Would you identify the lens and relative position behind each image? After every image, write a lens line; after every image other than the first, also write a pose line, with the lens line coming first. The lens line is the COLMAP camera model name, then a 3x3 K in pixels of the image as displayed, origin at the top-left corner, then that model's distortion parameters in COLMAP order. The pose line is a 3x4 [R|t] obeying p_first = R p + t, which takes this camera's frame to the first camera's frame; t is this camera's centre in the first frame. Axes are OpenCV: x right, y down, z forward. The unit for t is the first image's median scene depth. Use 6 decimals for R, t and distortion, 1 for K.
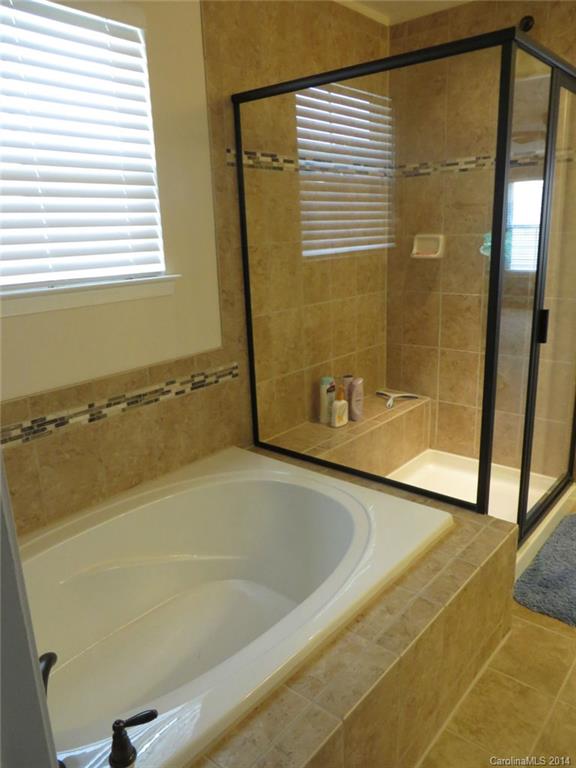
lens RADIAL K [[575.7, 0, 287.5], [0, 575.7, 383.0], [0, 0, 1]] dist [0.008947, -0.002172]
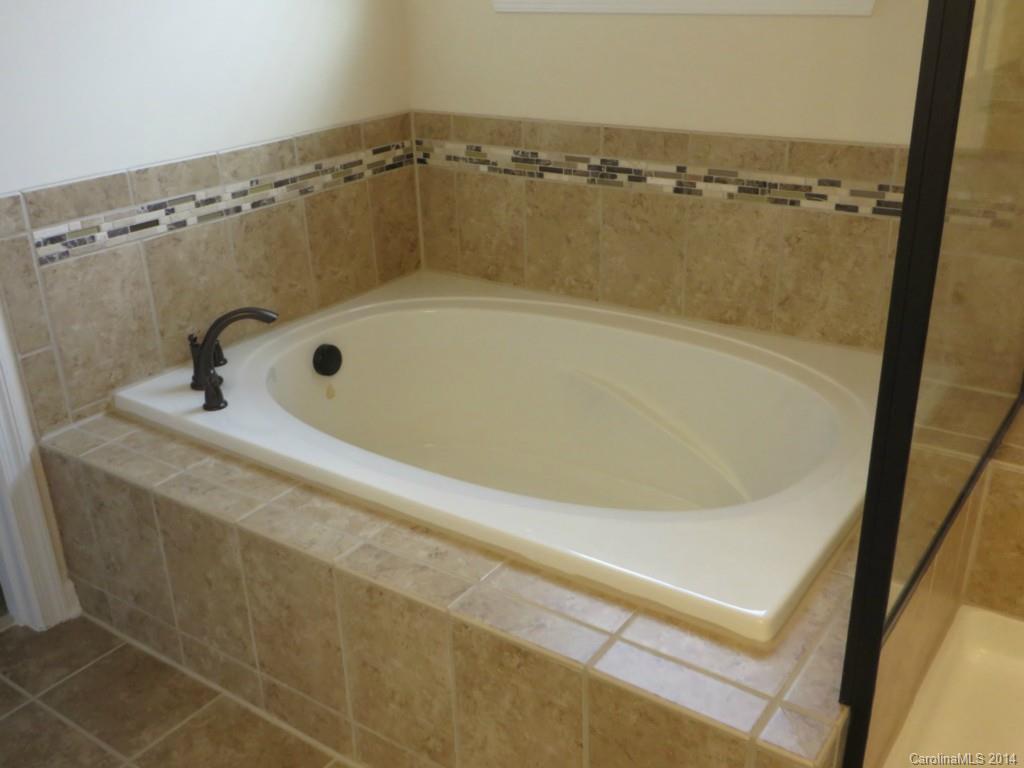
lens RADIAL K [[1012.5, 0, 512.5], [0, 1012.5, 385.8], [0, 0, 1]] dist [0.002198, 0.000000]
pose [[0.099443, 0.433389, -0.895704, 0.784451], [-0.229580, 0.885872, 0.403143, -0.163199], [0.968196, 0.165546, 0.187591, 0.611940]]
